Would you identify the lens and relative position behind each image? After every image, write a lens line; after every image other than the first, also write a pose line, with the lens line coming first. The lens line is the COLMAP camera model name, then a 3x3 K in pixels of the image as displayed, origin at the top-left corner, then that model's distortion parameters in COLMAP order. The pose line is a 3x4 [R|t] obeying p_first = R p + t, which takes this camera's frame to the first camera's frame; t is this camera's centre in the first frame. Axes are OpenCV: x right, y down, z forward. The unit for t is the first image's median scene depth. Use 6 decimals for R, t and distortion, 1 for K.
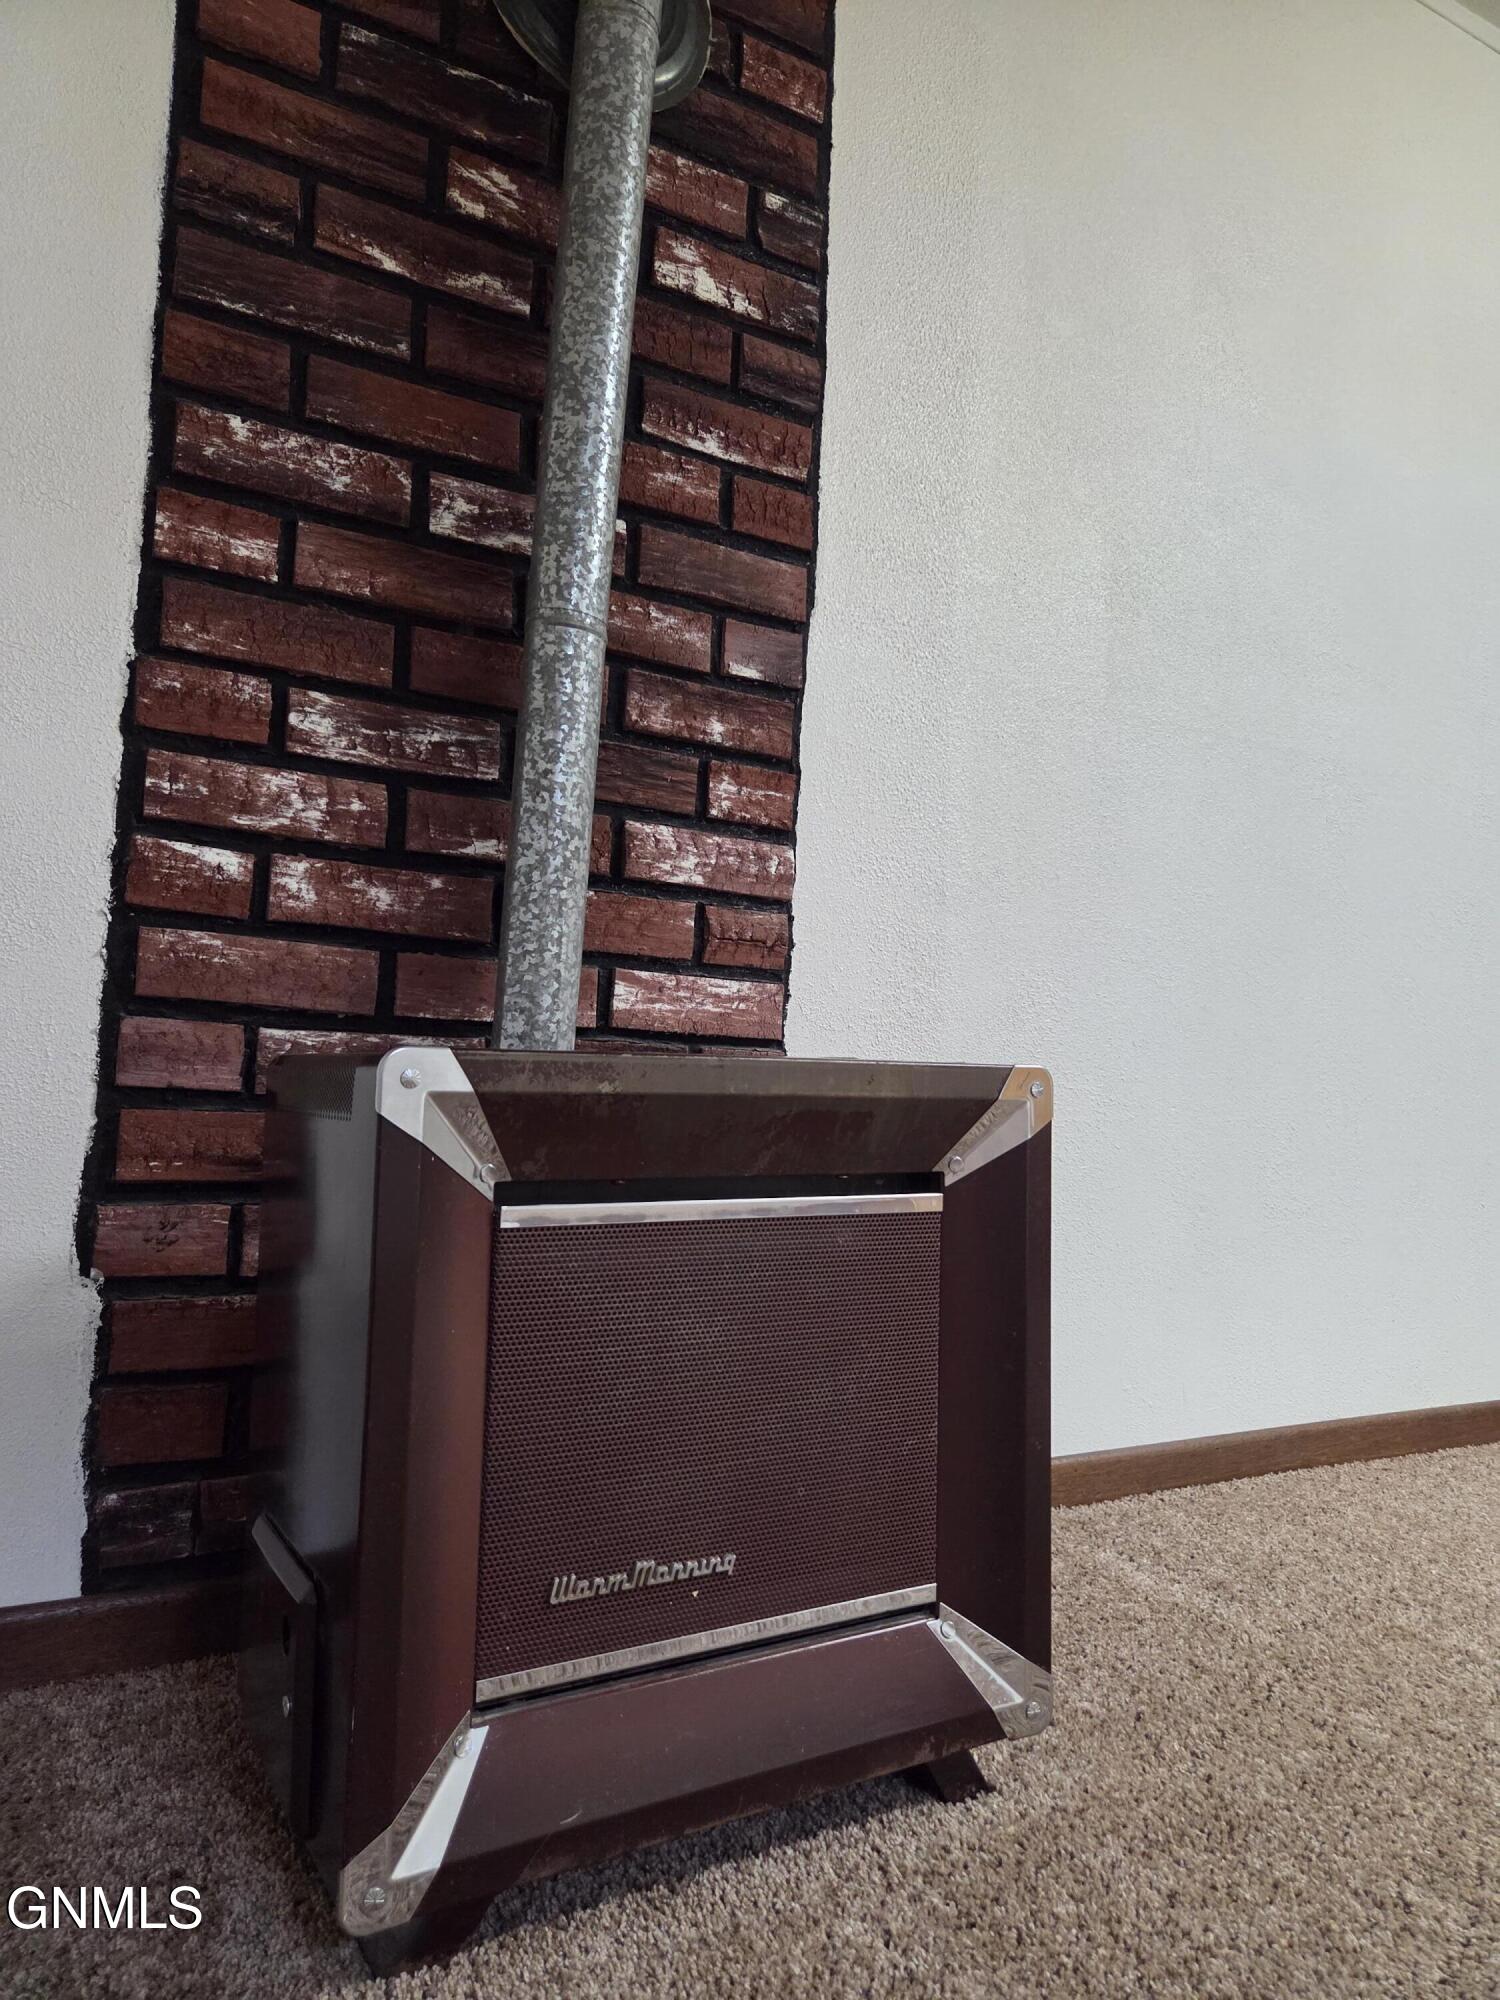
lens RADIAL K [[1336.1, 0, 755.9], [0, 1336.1, 998.4], [0, 0, 1]] dist [0.053815, -0.011060]
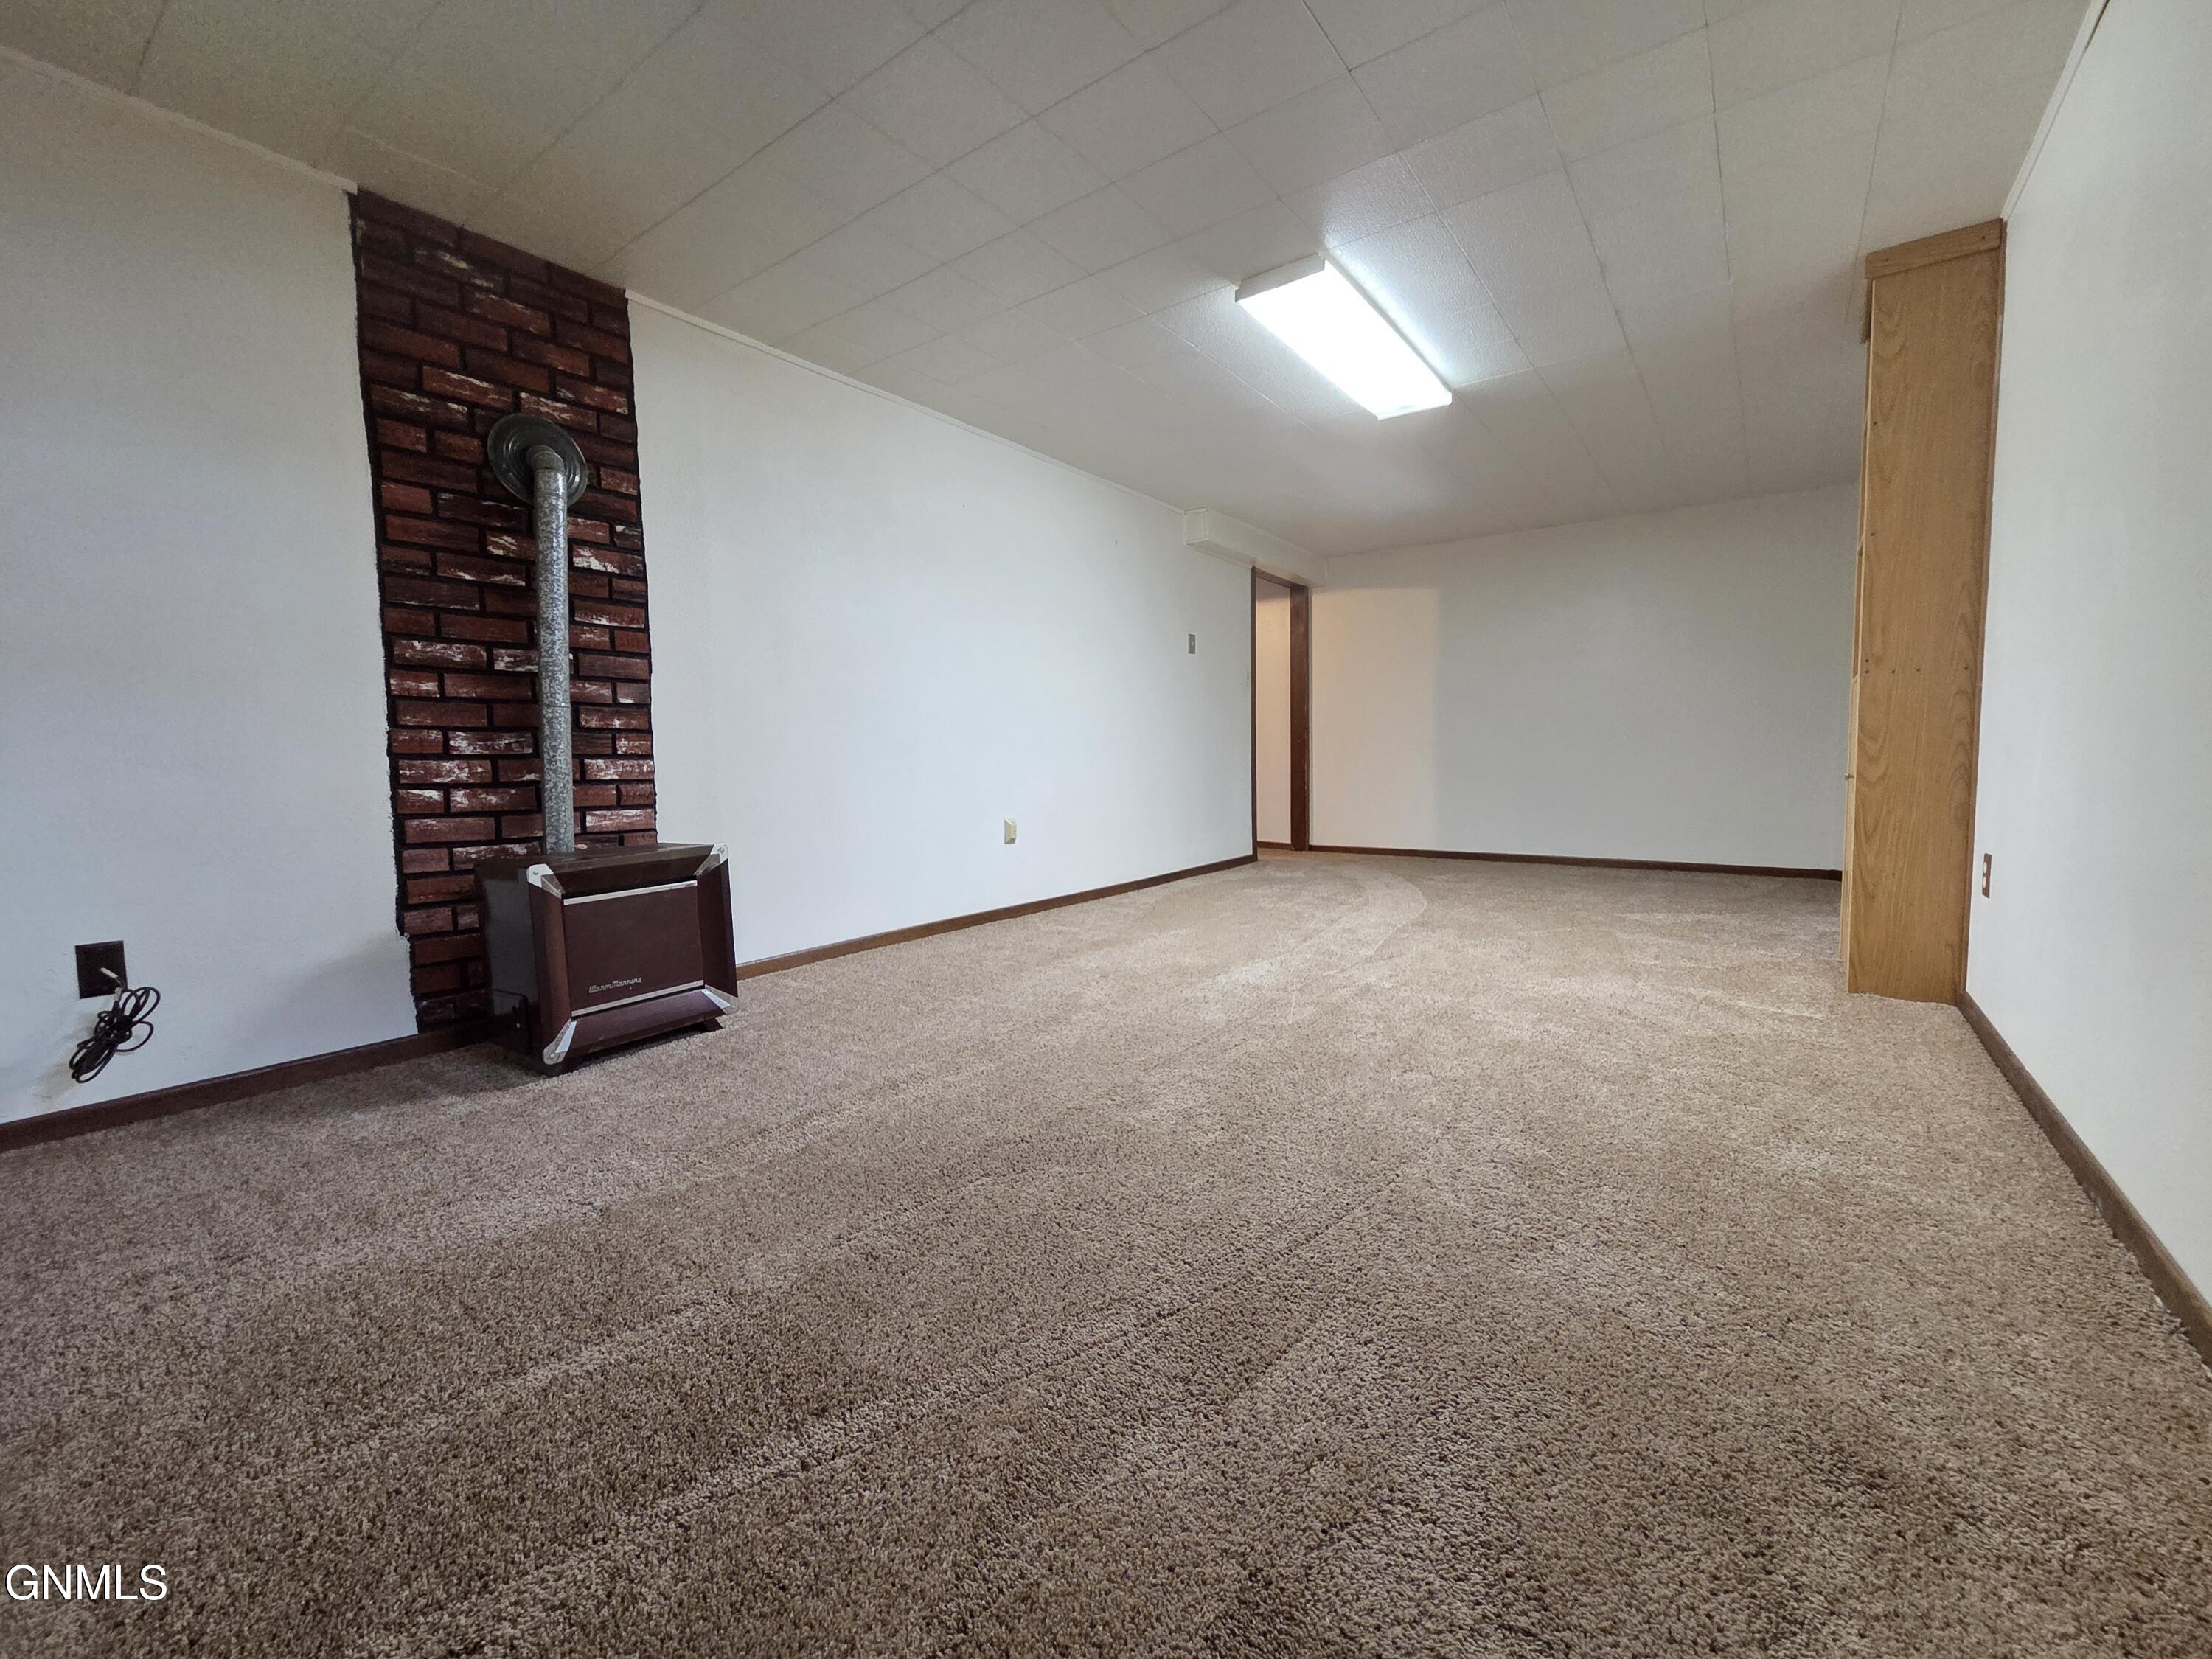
lens RADIAL K [[895.3, 0, 1099.4], [0, 895.3, 826.0], [0, 0, 1]] dist [0.003536, 0.001090]
pose [[0.913059, -0.090273, 0.397711, 0.149650], [0.035694, 0.989141, 0.142569, -0.255697], [-0.406262, -0.115978, 0.906367, -1.356685]]
